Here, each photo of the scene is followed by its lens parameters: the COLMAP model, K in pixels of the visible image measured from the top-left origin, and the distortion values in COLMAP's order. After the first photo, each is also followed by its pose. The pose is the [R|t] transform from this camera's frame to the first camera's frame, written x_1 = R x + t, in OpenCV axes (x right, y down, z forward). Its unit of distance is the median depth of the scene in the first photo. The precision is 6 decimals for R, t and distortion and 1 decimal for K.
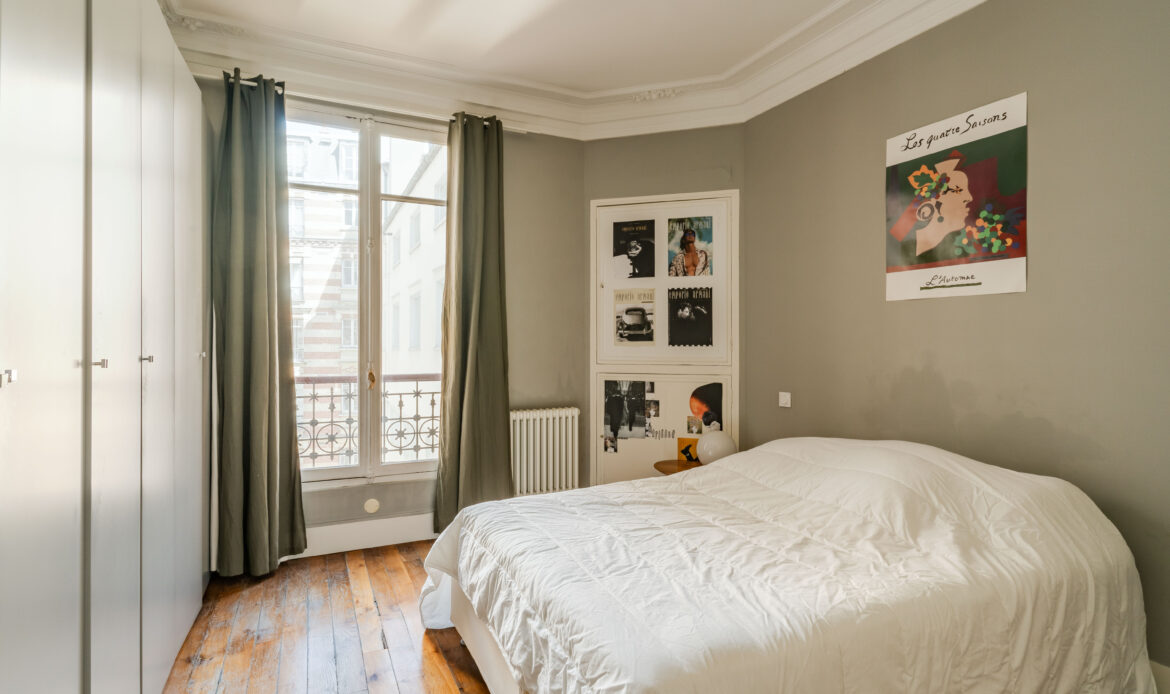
lens RADIAL K [[584.3, 0, 582.3], [0, 584.3, 344.3], [0, 0, 1]] dist [0.000852, 0.000437]
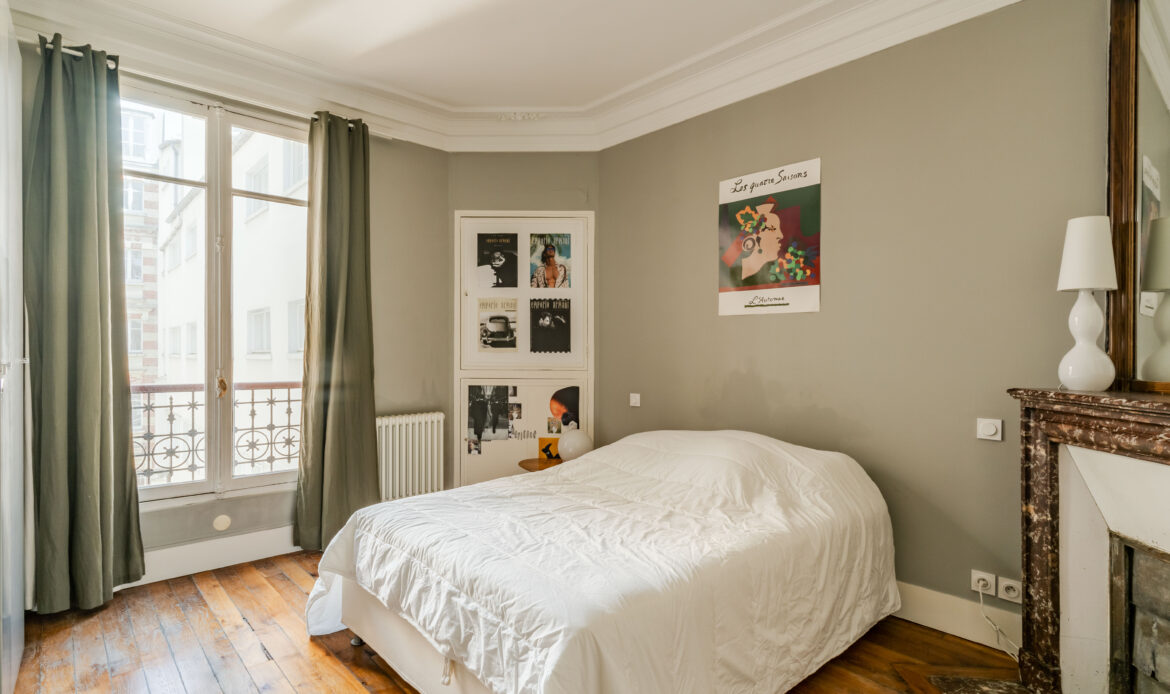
lens RADIAL K [[585.9, 0, 583.3], [0, 585.9, 352.0], [0, 0, 1]] dist [-0.000053, 0.000370]
pose [[0.956607, 0.003276, 0.291364, -0.110009], [-0.004008, 0.999990, 0.001912, -0.000559], [-0.291355, -0.002997, 0.956610, -0.083376]]
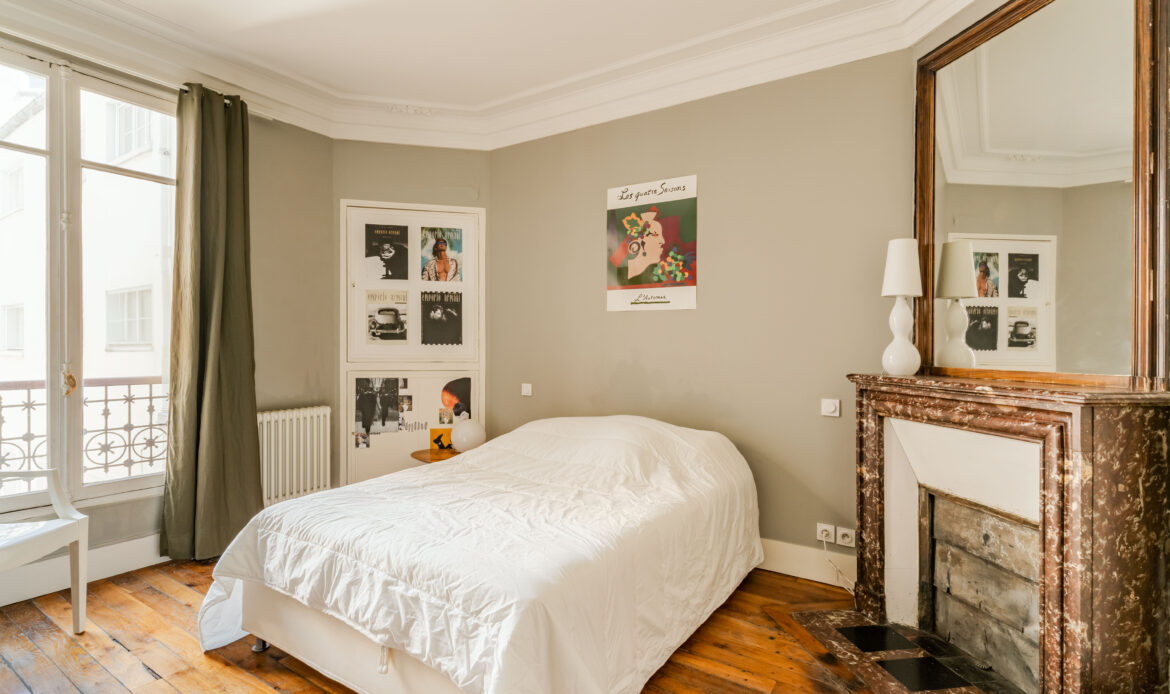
lens RADIAL K [[564.4, 0, 584.6], [0, 564.4, 345.6], [0, 0, 1]] dist [-0.000778, 0.000820]
pose [[0.856283, 0.002756, 0.516499, -0.202058], [-0.005192, 0.999981, 0.003273, -0.000518], [-0.516480, -0.005484, 0.856281, -0.074600]]
